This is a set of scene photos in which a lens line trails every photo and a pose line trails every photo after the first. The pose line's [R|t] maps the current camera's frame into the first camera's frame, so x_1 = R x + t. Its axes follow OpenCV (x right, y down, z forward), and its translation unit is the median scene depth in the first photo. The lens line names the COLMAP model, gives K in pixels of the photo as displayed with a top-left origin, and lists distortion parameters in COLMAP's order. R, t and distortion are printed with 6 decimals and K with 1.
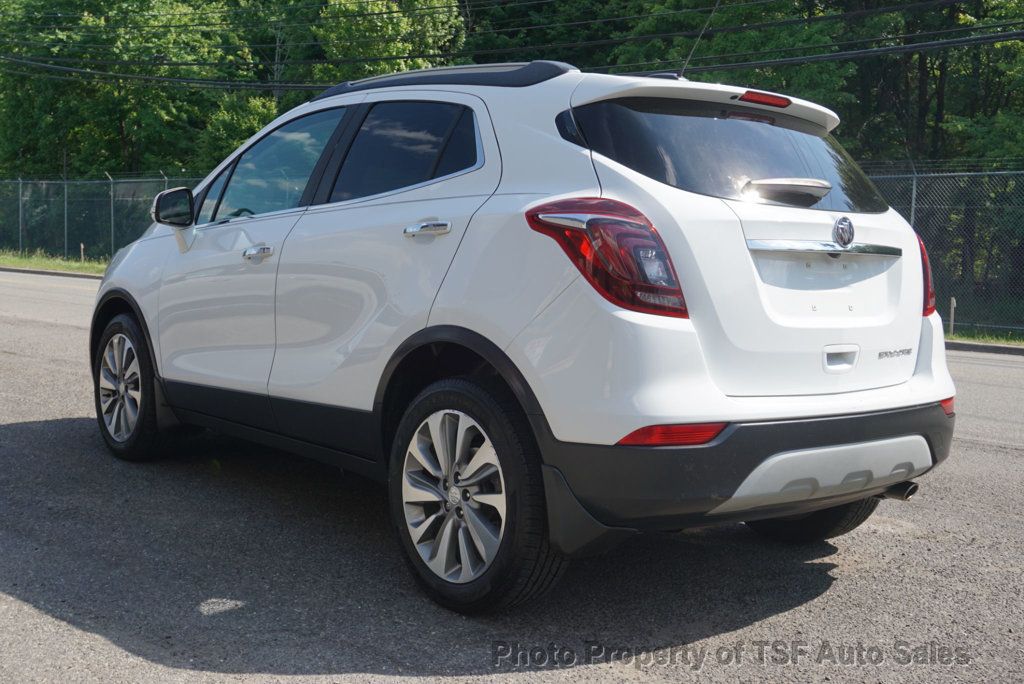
lens RADIAL K [[1154.5, 0, 502.5], [0, 1154.5, 336.1], [0, 0, 1]] dist [0.019517, 0.000000]
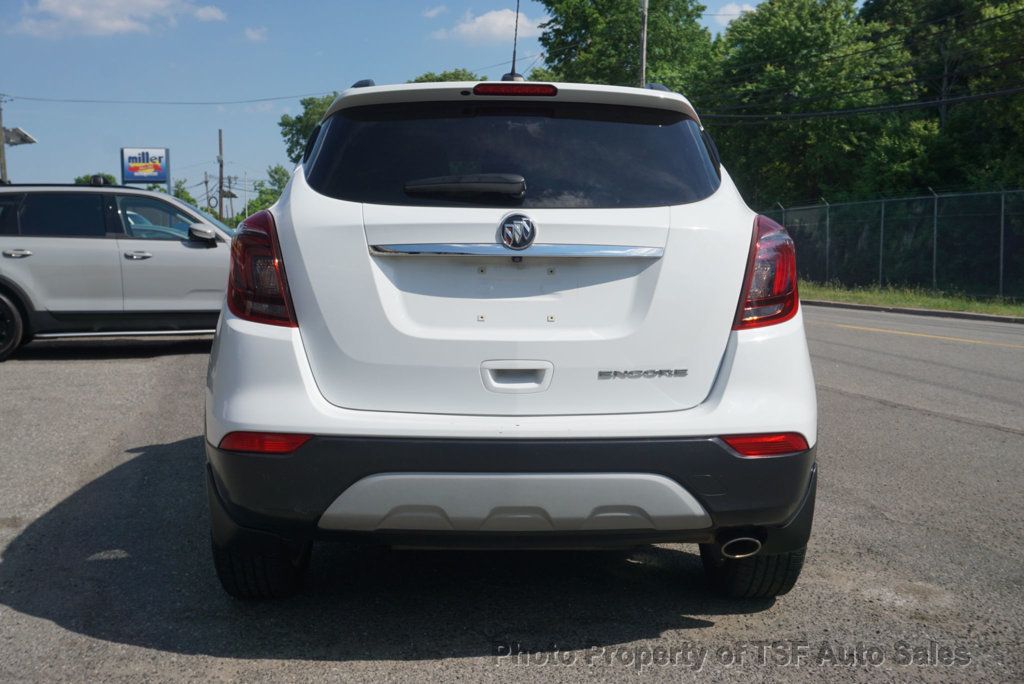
lens RADIAL K [[1038.6, 0, 506.5], [0, 1038.6, 343.4], [0, 0, 1]] dist [0.003613, 0.000000]
pose [[0.775720, 0.018921, -0.630793, 0.093044], [-0.022012, 0.999753, 0.002919, -0.000881], [0.630693, 0.011621, 0.775945, 0.045396]]
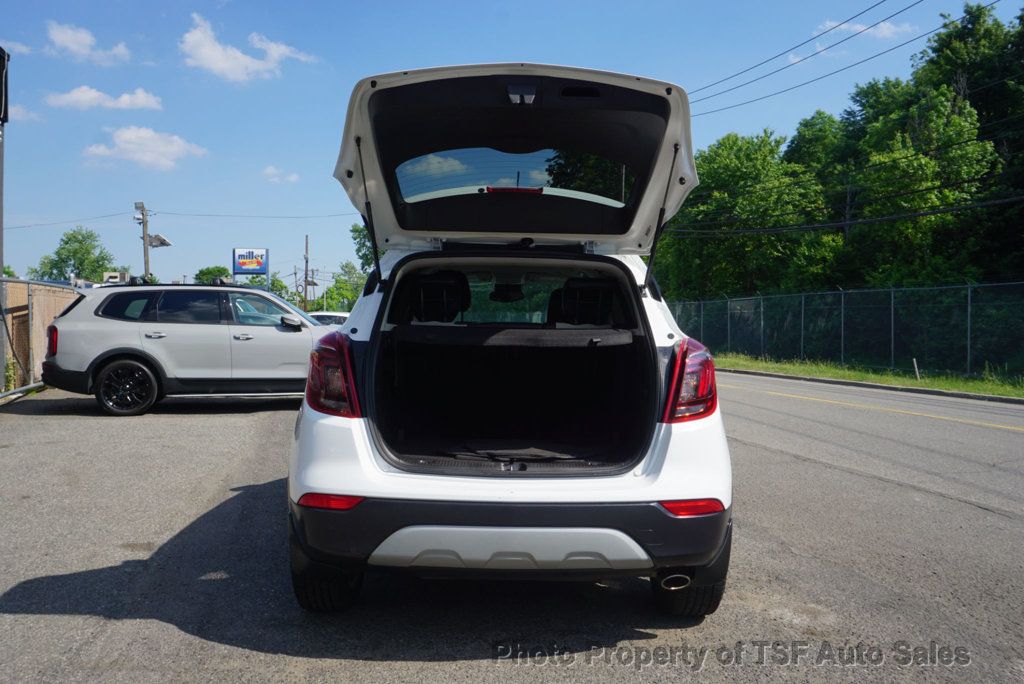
lens RADIAL K [[791.8, 0, 506.4], [0, 791.8, 339.8], [0, 0, 1]] dist [-0.029132, 0.015311]
pose [[0.764726, -0.018387, -0.644094, 0.098190], [-0.031927, 0.997284, -0.066376, -0.005556], [0.643564, 0.071323, 0.762062, 0.041708]]
